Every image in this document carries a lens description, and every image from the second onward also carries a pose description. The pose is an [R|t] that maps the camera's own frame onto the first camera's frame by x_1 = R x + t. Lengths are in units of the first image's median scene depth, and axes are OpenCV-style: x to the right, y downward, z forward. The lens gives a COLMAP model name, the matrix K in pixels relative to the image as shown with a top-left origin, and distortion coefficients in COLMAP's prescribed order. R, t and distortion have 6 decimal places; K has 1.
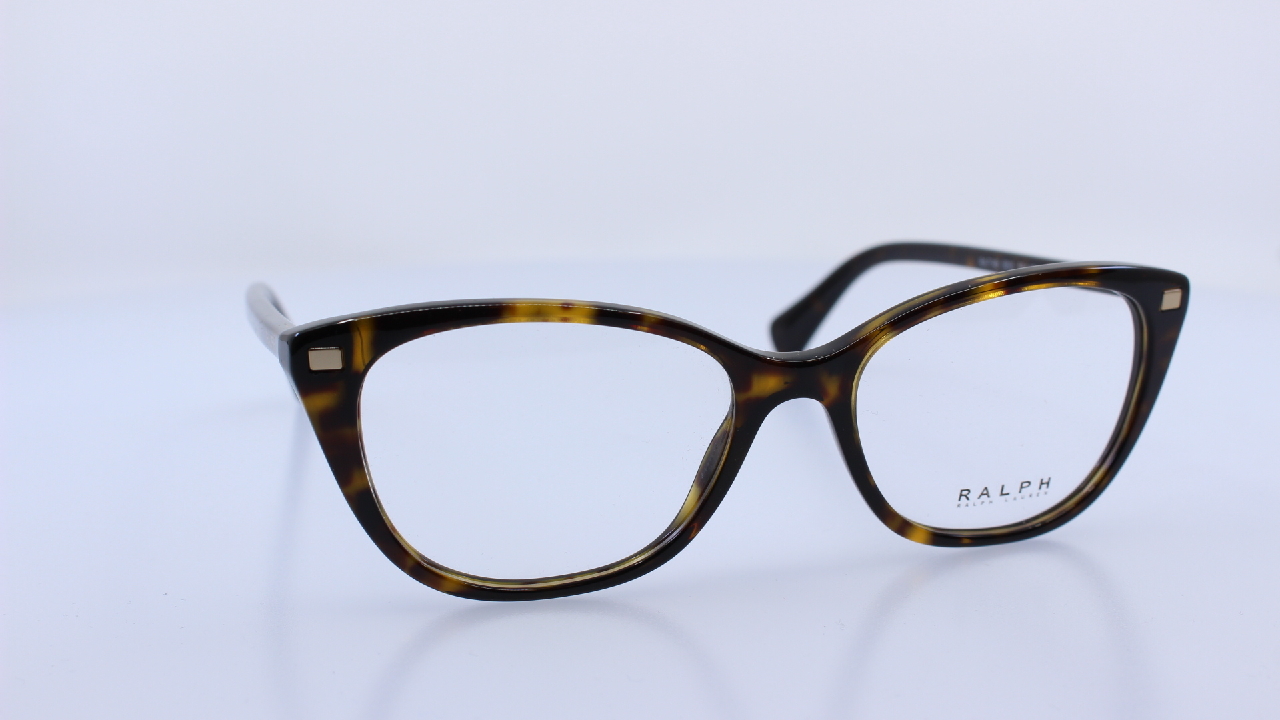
lens RADIAL K [[1646.5, 0, 637.3], [0, 1646.5, 356.4], [0, 0, 1]] dist [-0.024845, 0.000000]
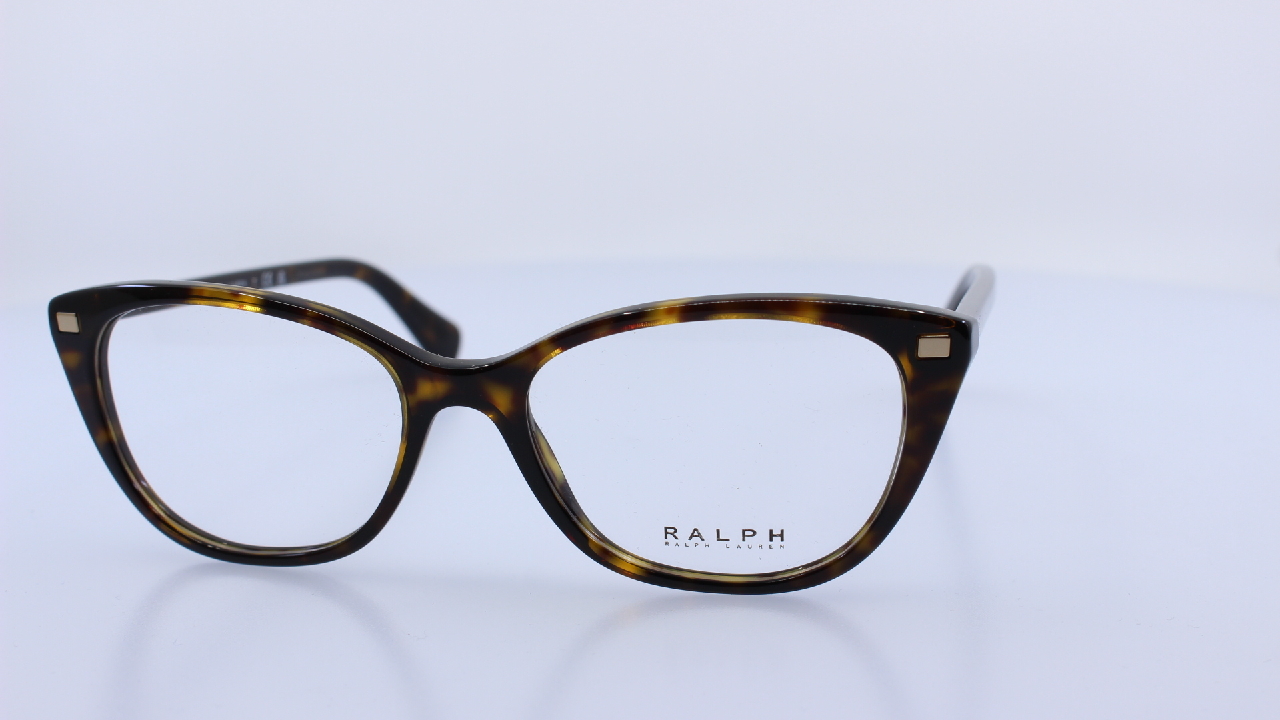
lens RADIAL K [[1646.5, 0, 635.3], [0, 1646.5, 353.6], [0, 0, 1]] dist [-0.024845, 0.000000]
pose [[0.867471, 0.094782, -0.488375, 0.629556], [-0.098205, 0.994991, 0.018669, -0.032946], [0.487699, 0.031766, 0.872434, 0.168568]]
